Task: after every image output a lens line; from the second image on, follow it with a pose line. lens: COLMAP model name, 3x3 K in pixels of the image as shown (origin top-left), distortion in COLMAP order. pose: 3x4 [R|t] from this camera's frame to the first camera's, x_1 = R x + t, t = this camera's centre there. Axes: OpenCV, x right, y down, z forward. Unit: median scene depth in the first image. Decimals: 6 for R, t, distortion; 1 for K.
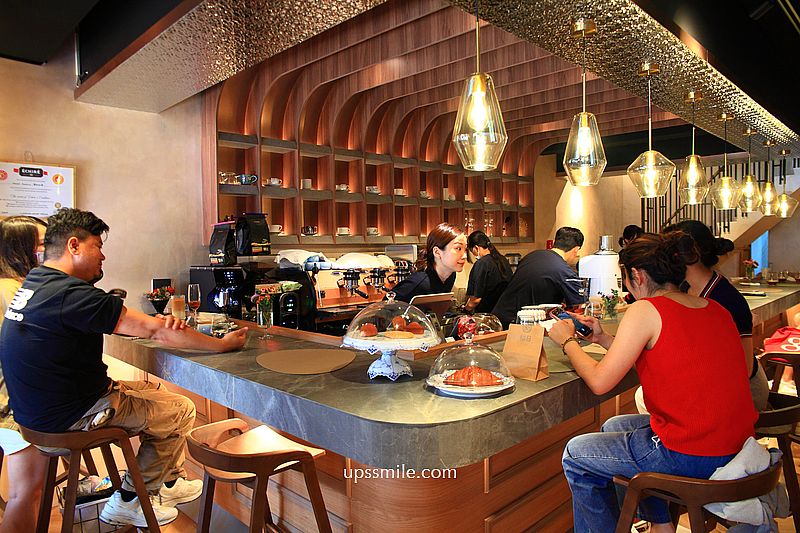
lens RADIAL K [[550.8, 0, 401.9], [0, 550.8, 267.1], [0, 0, 1]] dist [-0.067243, 0.035237]
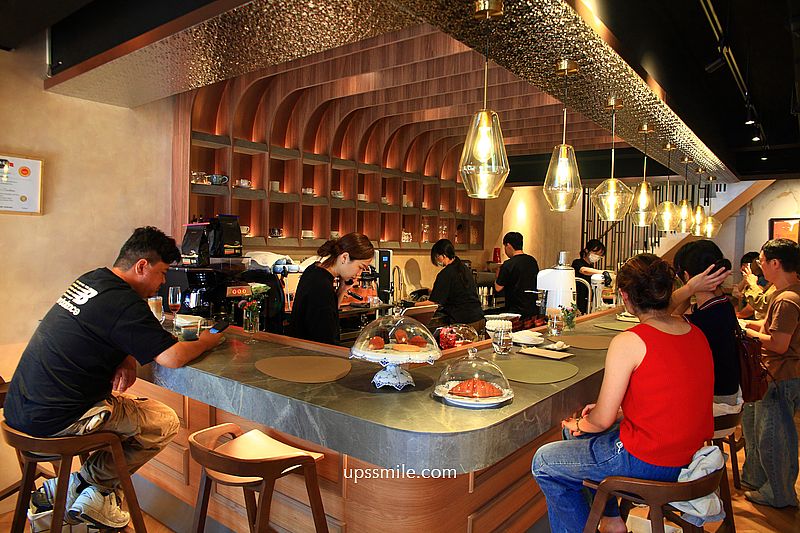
lens RADIAL K [[550.8, 0, 399.8], [0, 550.8, 265.8], [0, 0, 1]] dist [-0.067243, 0.035237]
pose [[0.992218, 0.036678, 0.118987, -0.075330], [-0.037076, 0.999312, 0.001132, -0.019318], [-0.118863, -0.005535, 0.992895, -0.034768]]
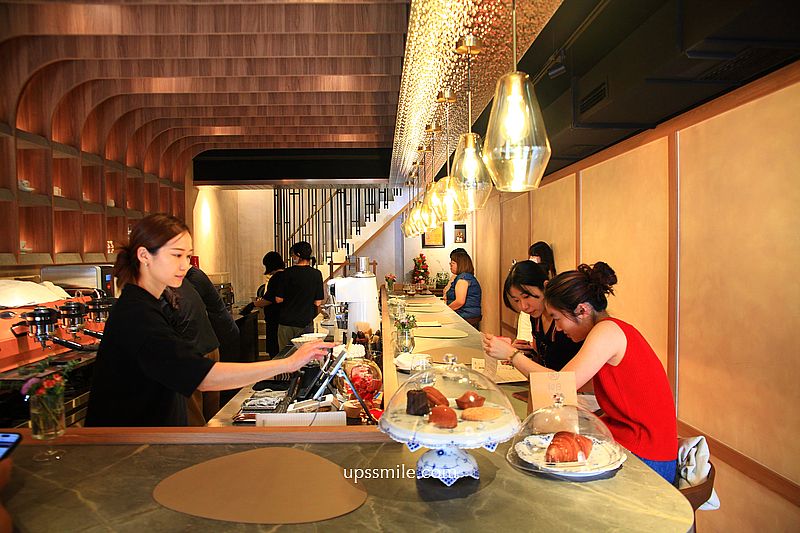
lens RADIAL K [[550.8, 0, 397.9], [0, 550.8, 269.1], [0, 0, 1]] dist [-0.067243, 0.035237]
pose [[0.688874, -0.016510, 0.724693, -0.295366], [0.027150, 0.999627, -0.003034, -0.032177], [-0.724372, 0.021766, 0.689066, 0.291472]]
